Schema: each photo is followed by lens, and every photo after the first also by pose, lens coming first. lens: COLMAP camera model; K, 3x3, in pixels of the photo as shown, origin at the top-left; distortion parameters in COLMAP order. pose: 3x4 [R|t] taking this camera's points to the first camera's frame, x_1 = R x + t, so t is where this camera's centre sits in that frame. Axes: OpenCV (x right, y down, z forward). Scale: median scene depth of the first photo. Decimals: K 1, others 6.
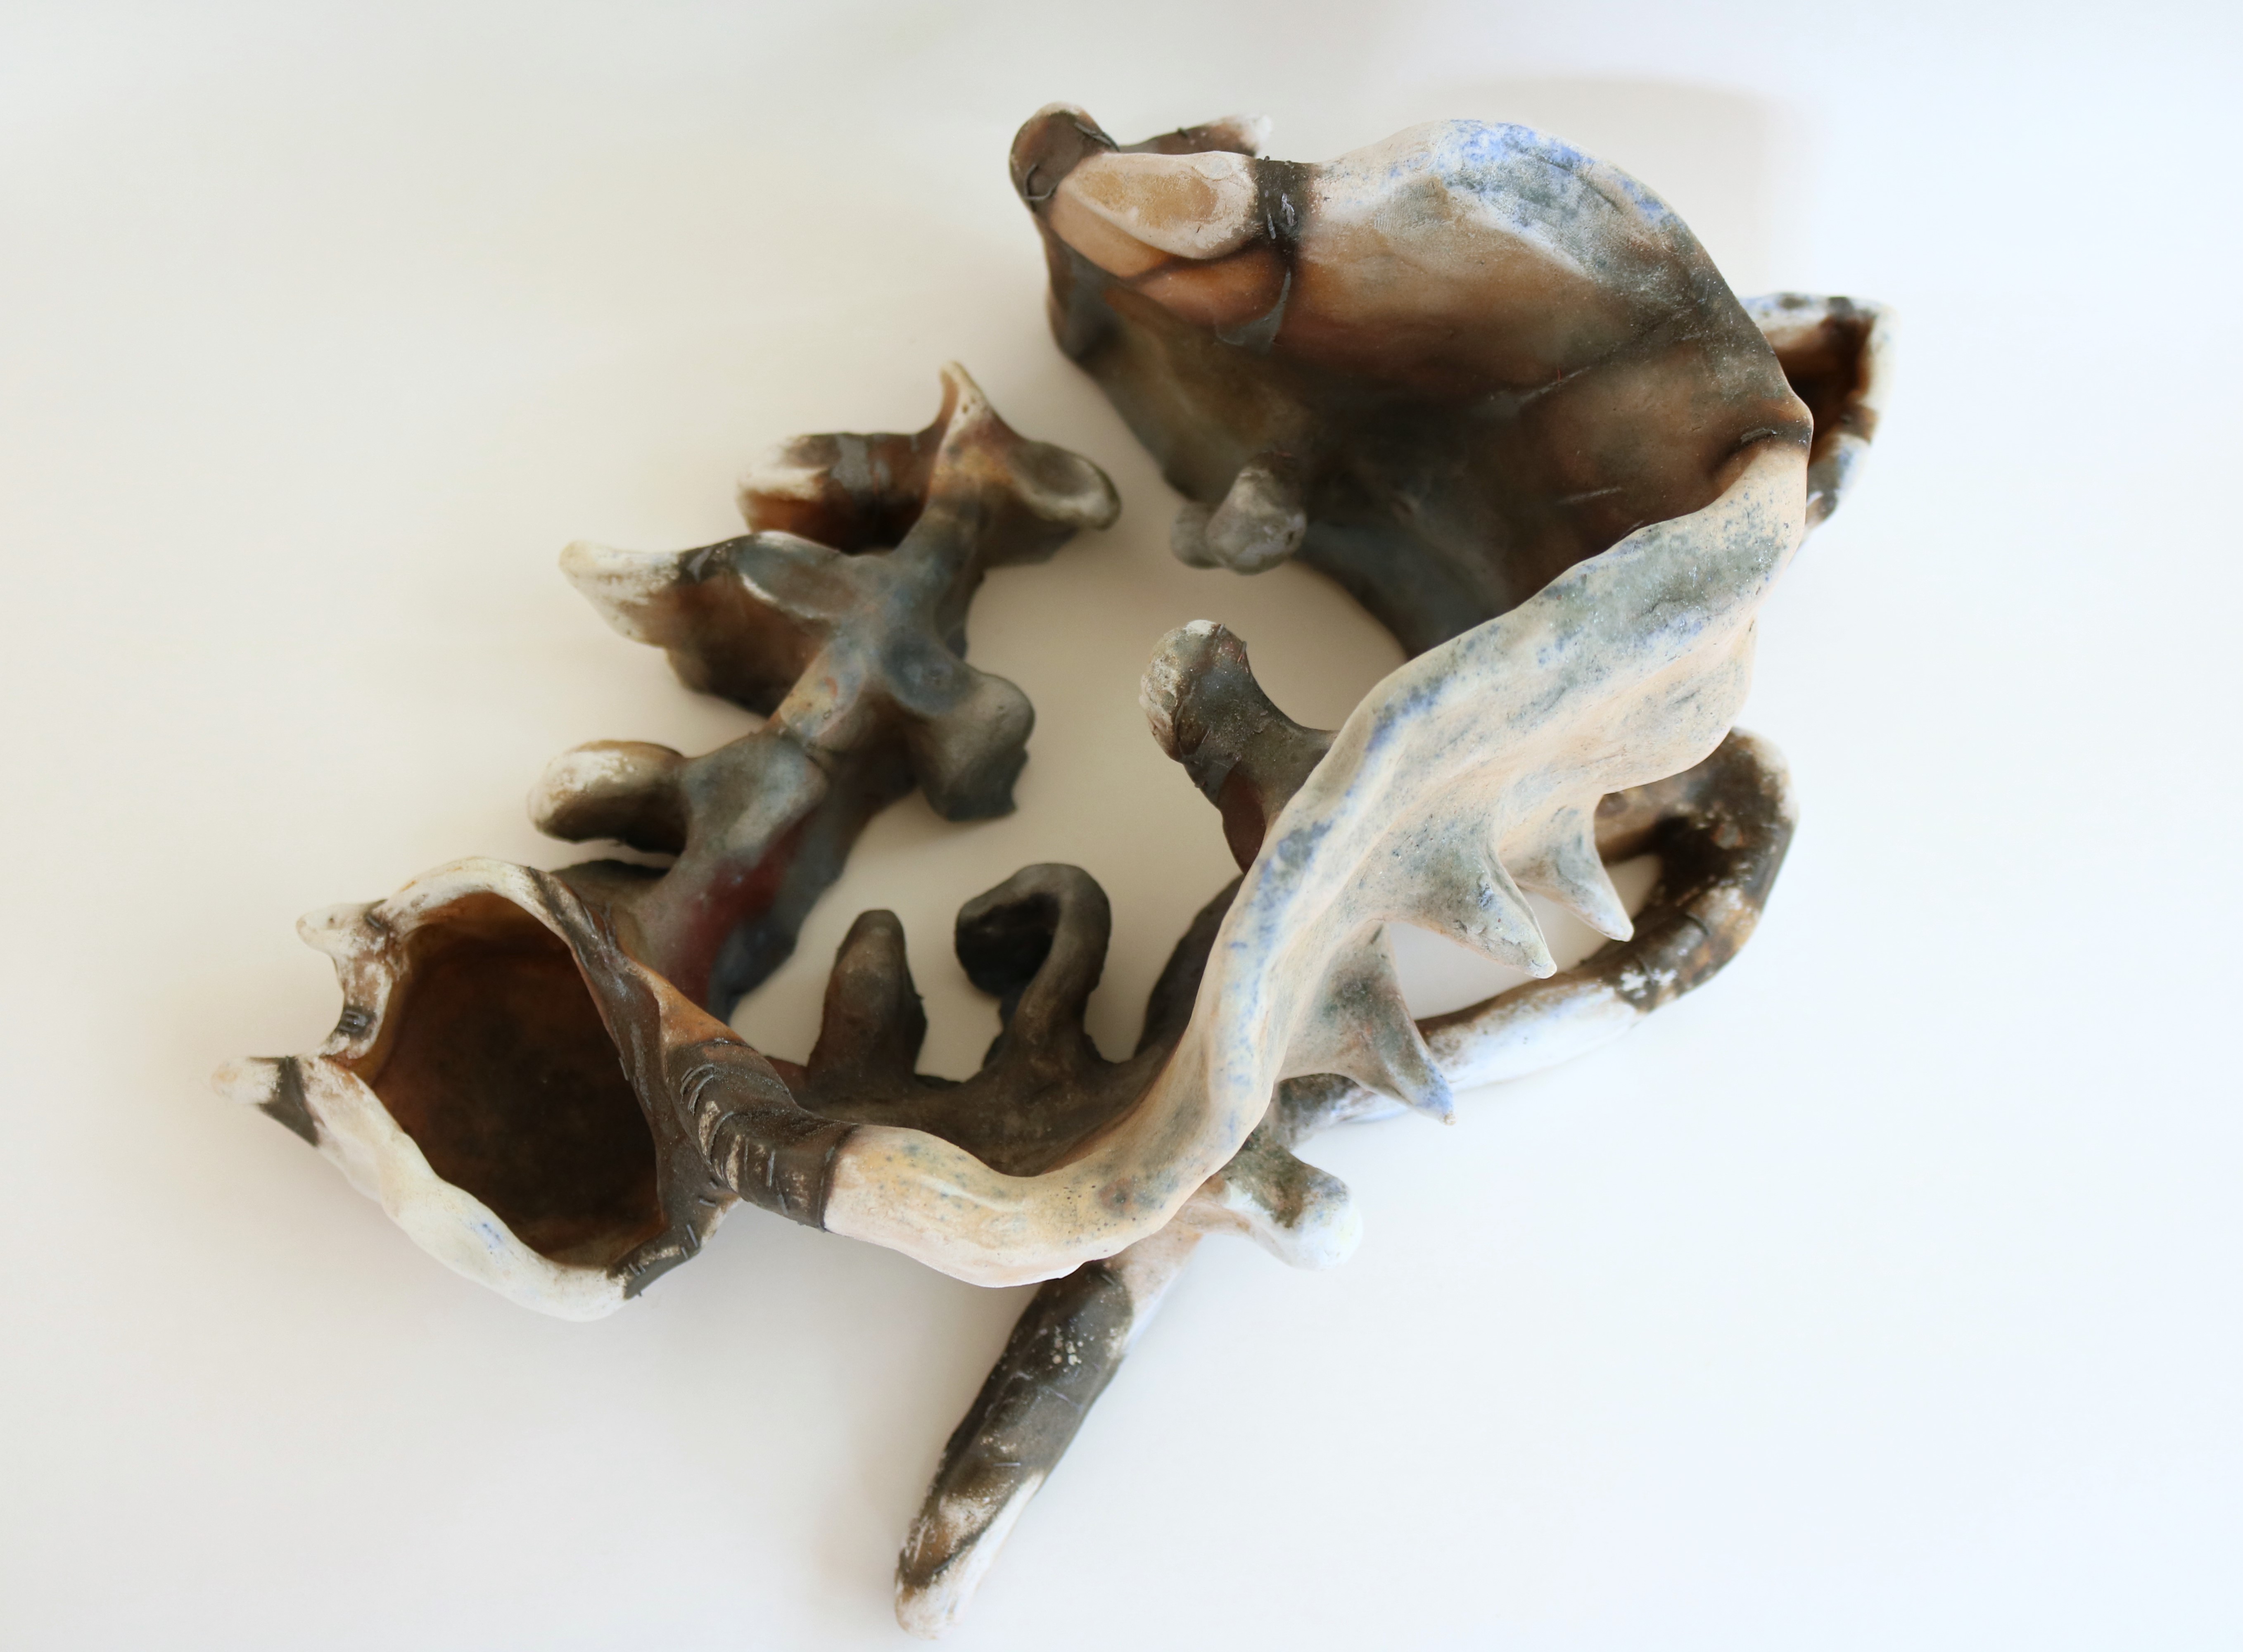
lens RADIAL K [[2779.0, 0, 1062.3], [0, 2779.0, 835.2], [0, 0, 1]] dist [-0.103519, 0.000000]
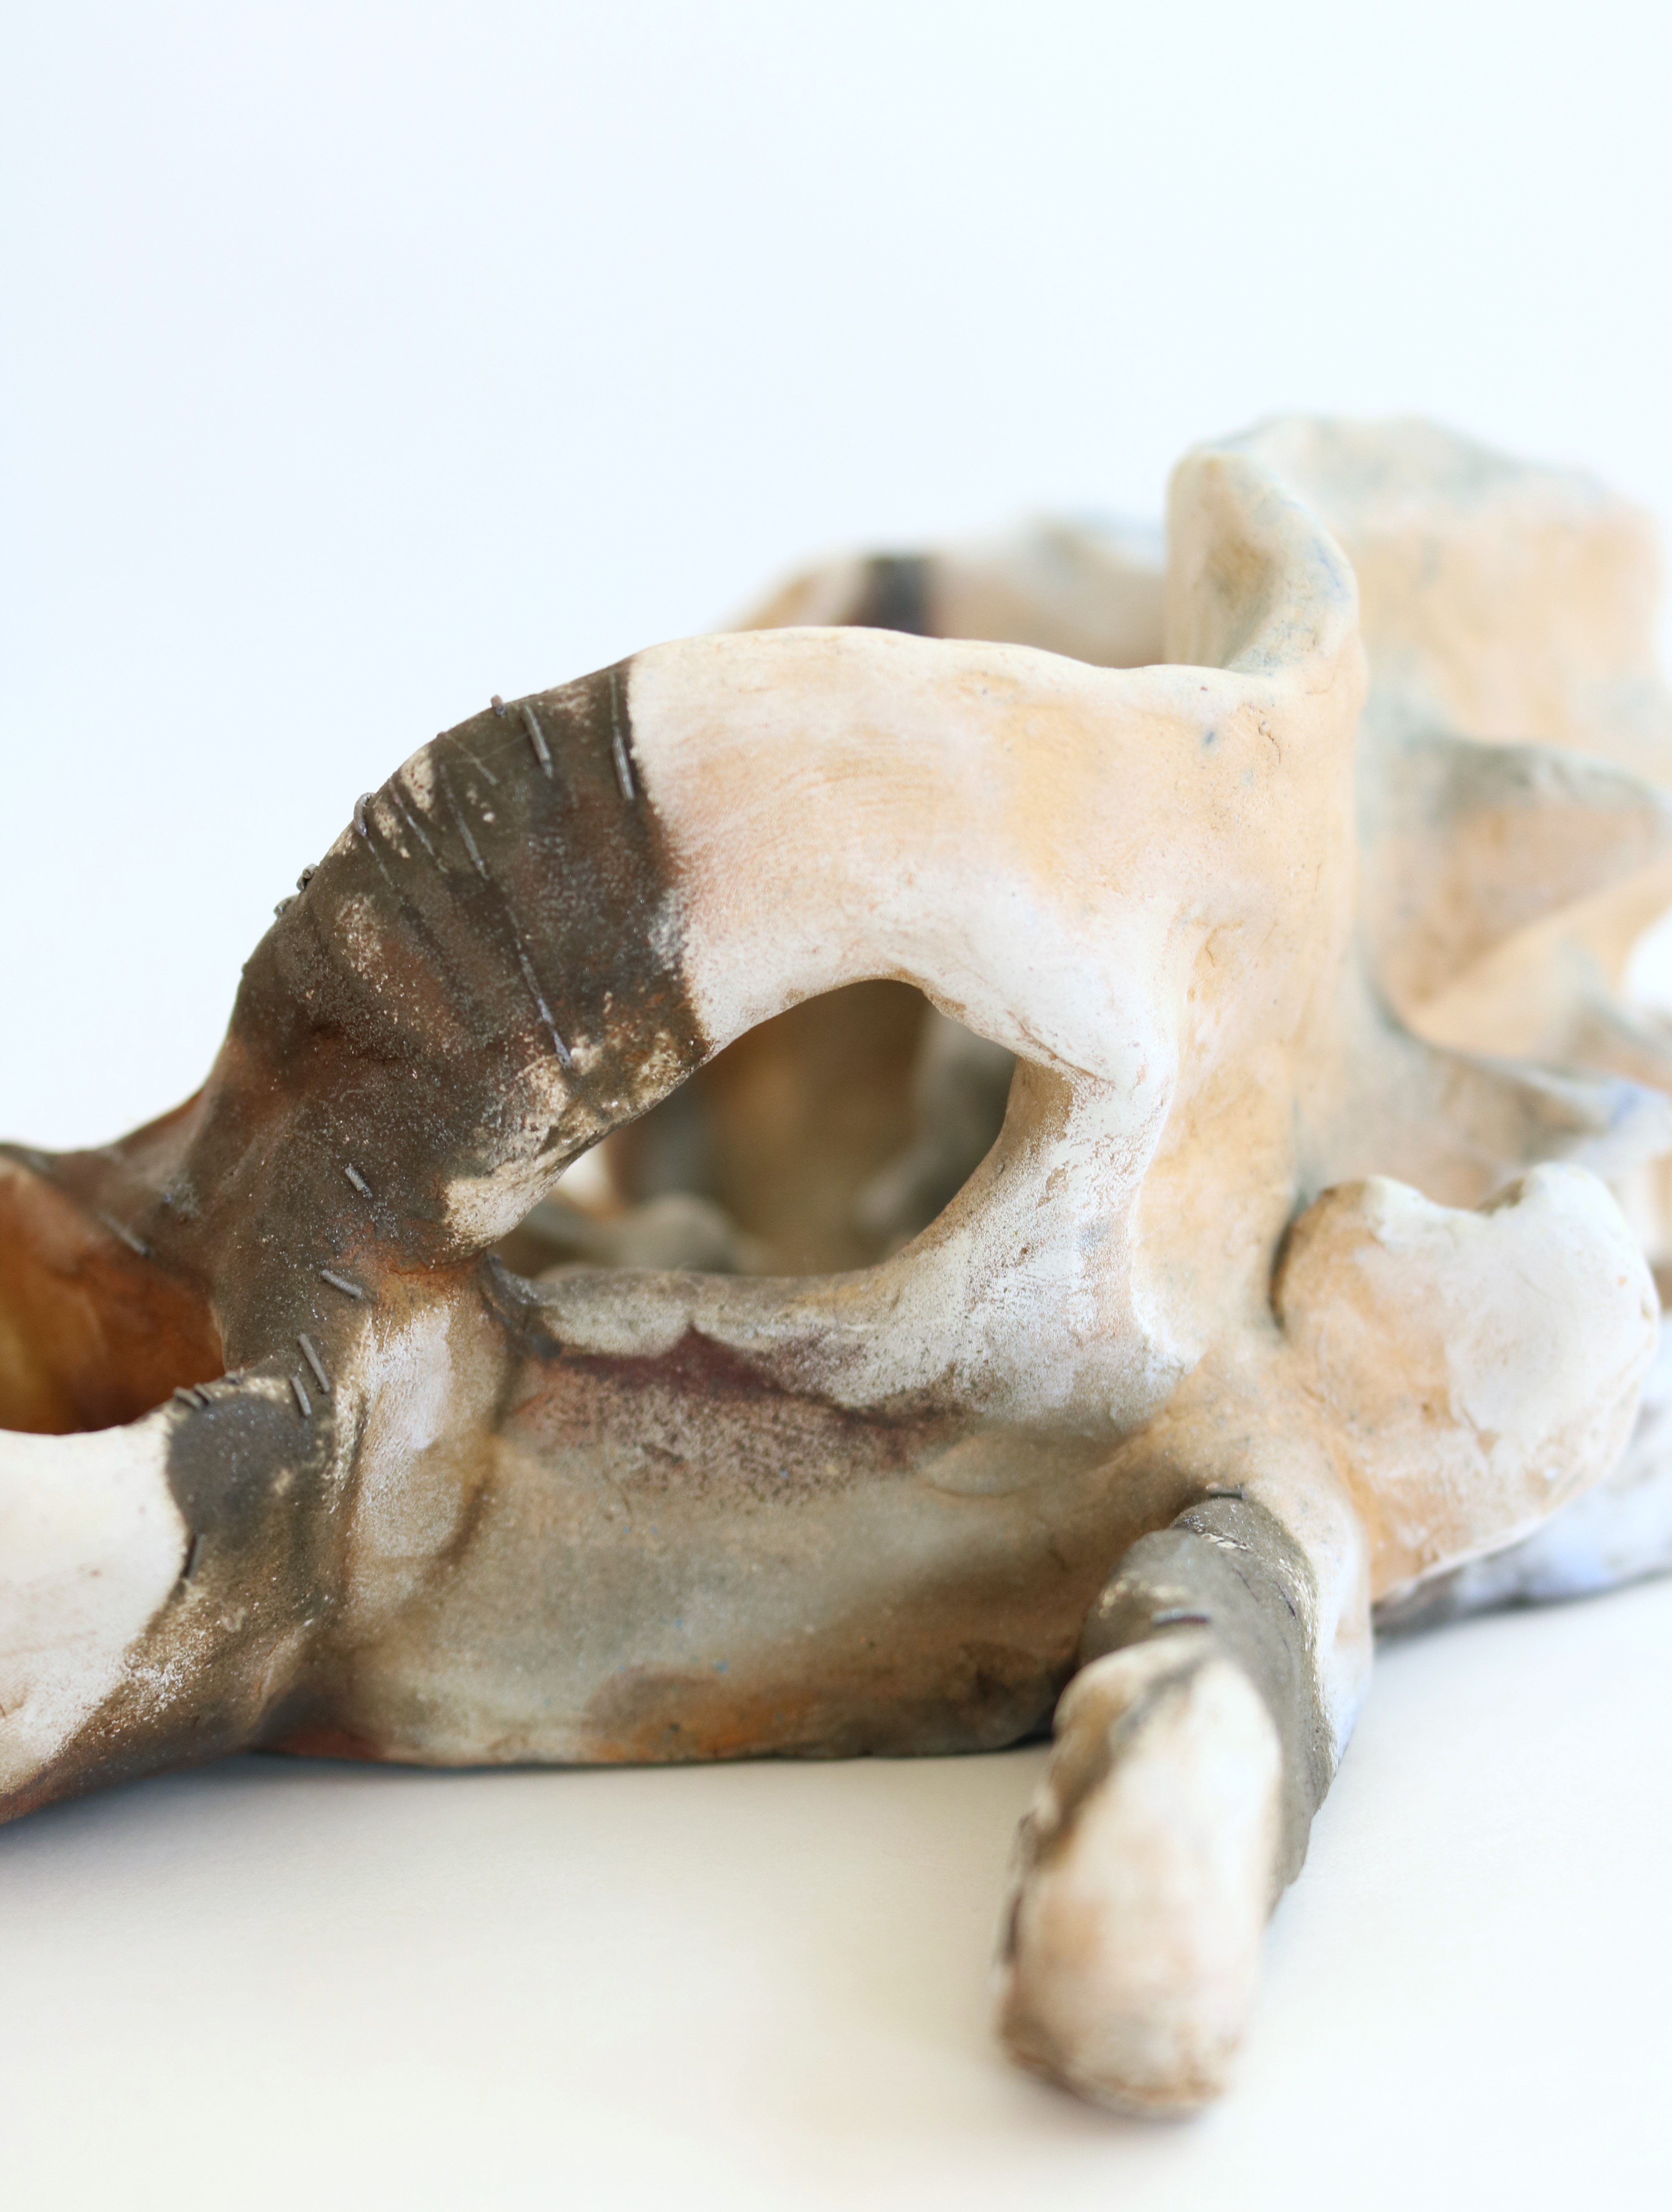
lens RADIAL K [[2771.7, 0, 832.5], [0, 2771.7, 1208.5], [0, 0, 1]] dist [-0.130407, 0.000000]
pose [[0.959312, -0.105945, 0.261718, -0.169612], [0.281308, 0.438140, -0.853756, 0.539183], [-0.024218, 0.892642, 0.450116, 0.791762]]
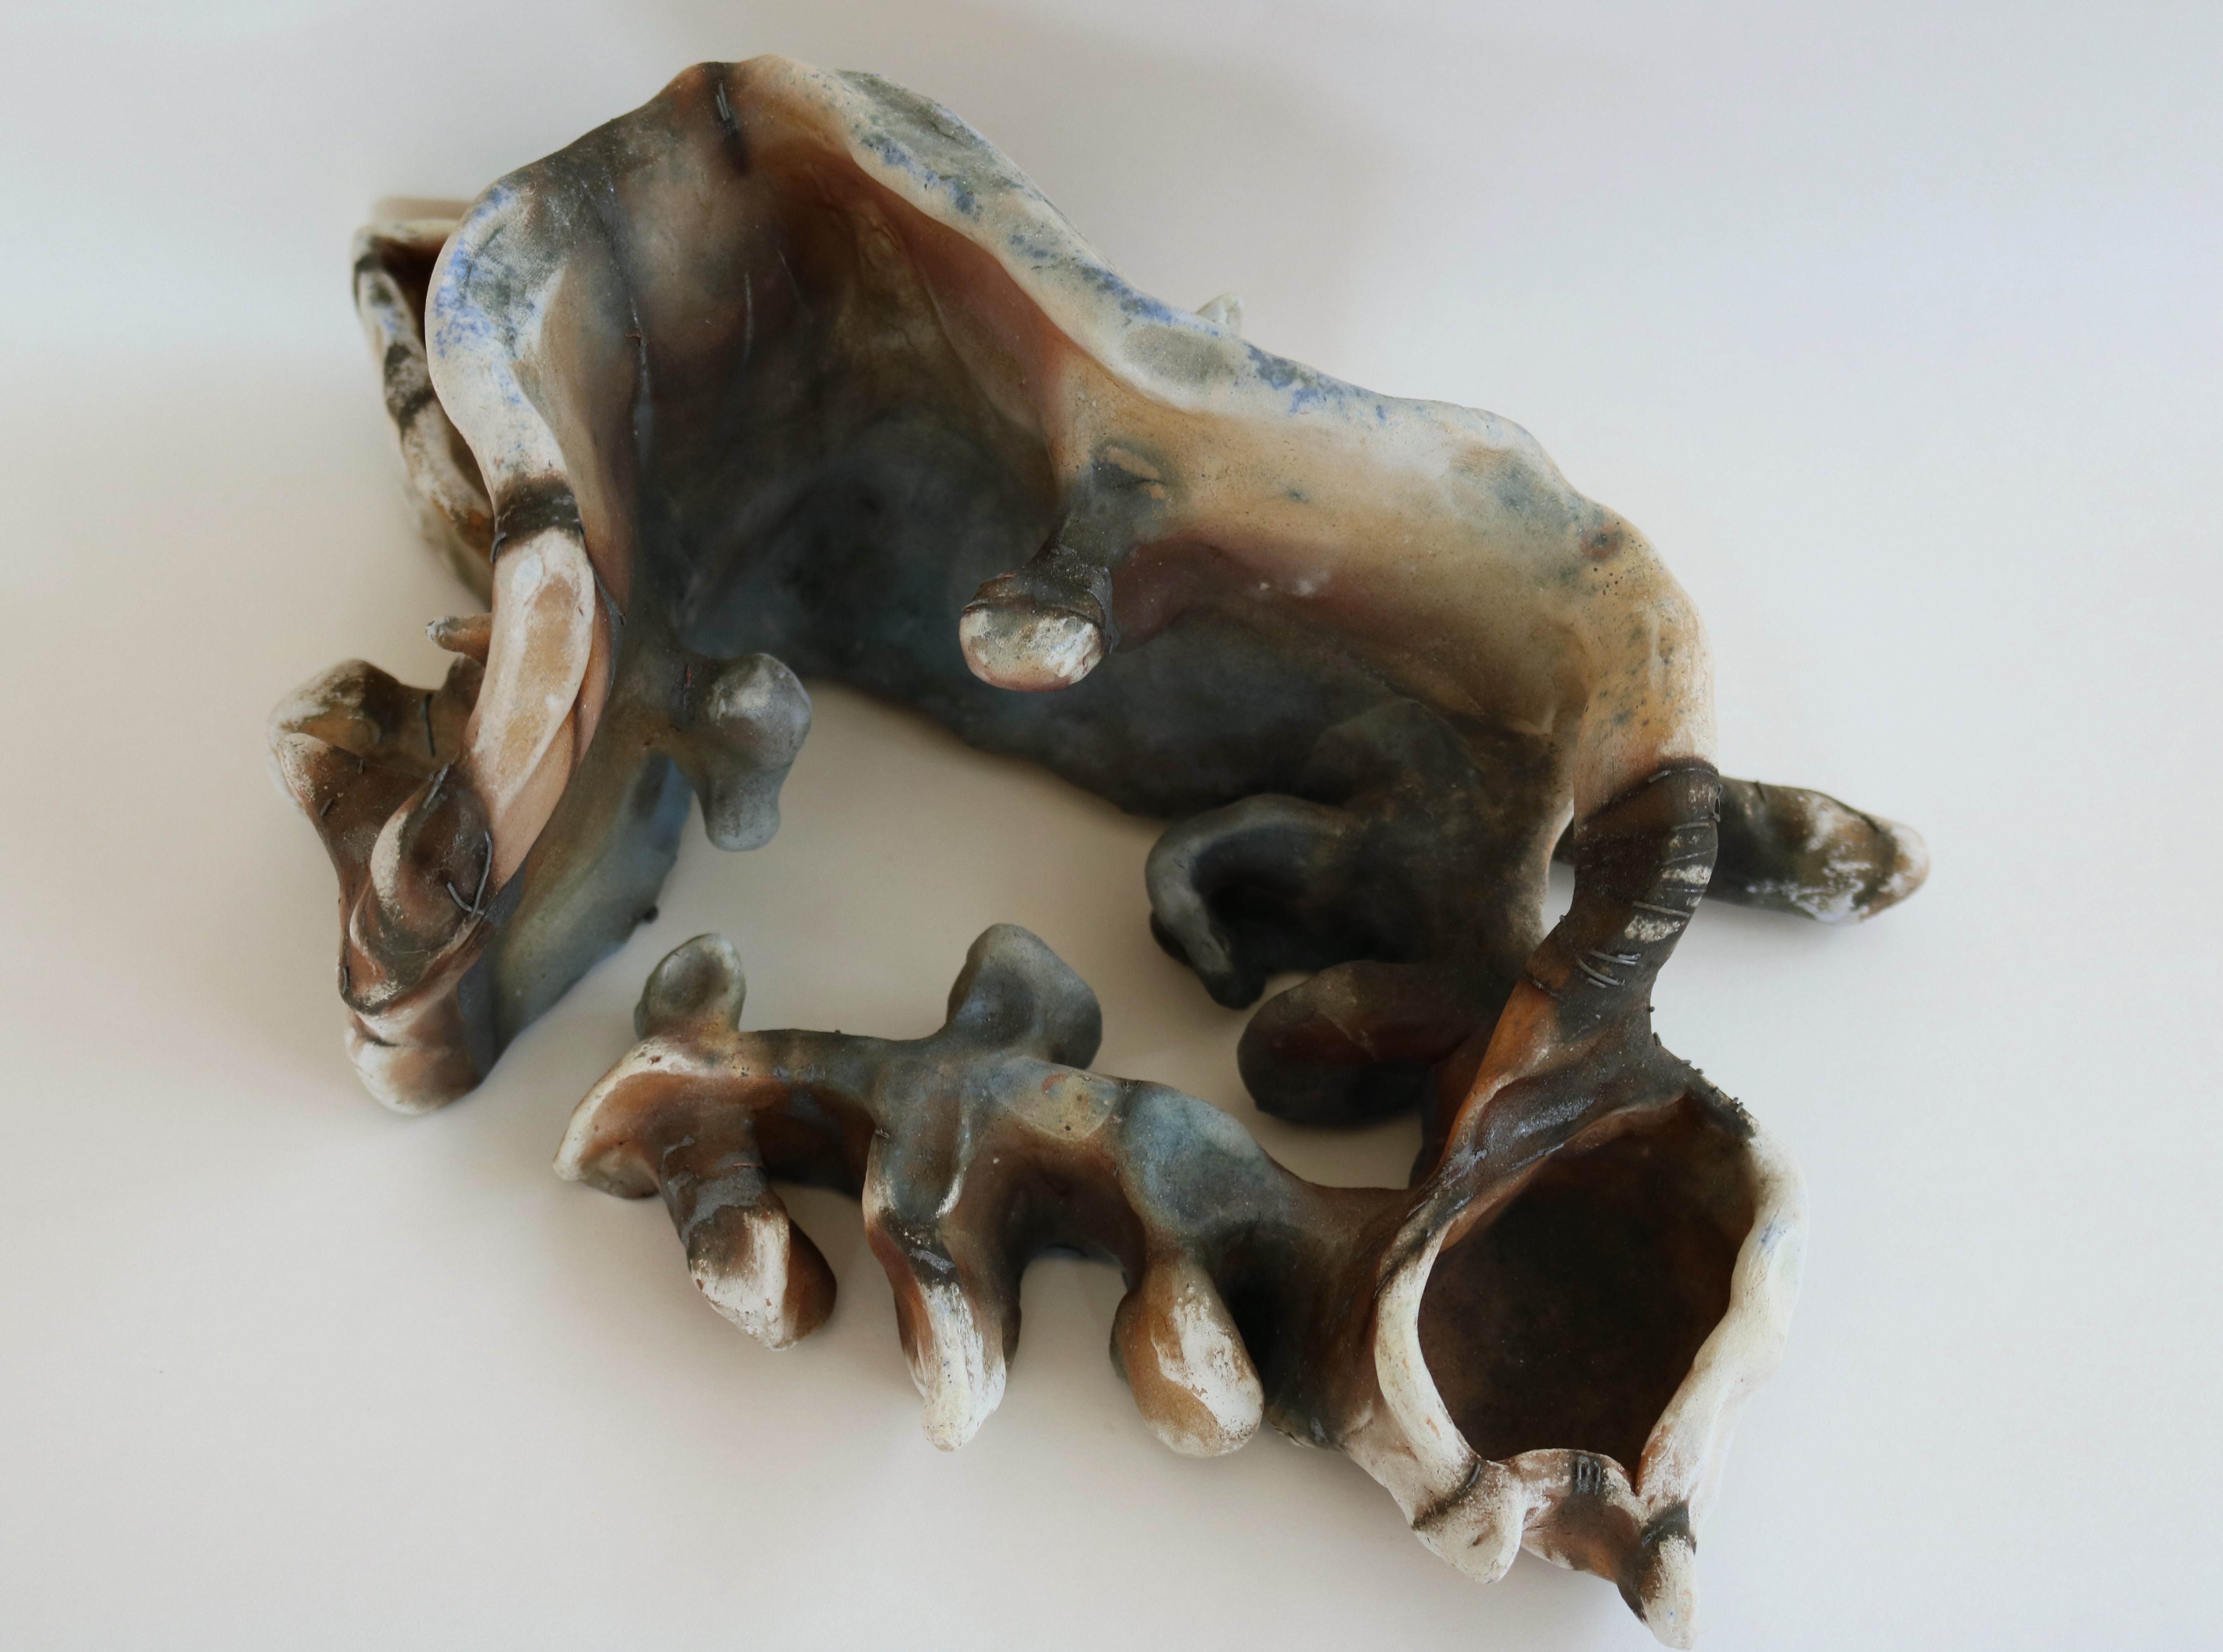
lens RADIAL K [[3341.6, 0, 1122.1], [0, 3341.6, 815.7], [0, 0, 1]] dist [-0.070874, 0.000000]
pose [[-0.255389, -0.845975, 0.468085, -0.557612], [0.904714, -0.038359, 0.424290, -0.521147], [-0.340983, 0.531842, 0.775161, 0.135871]]
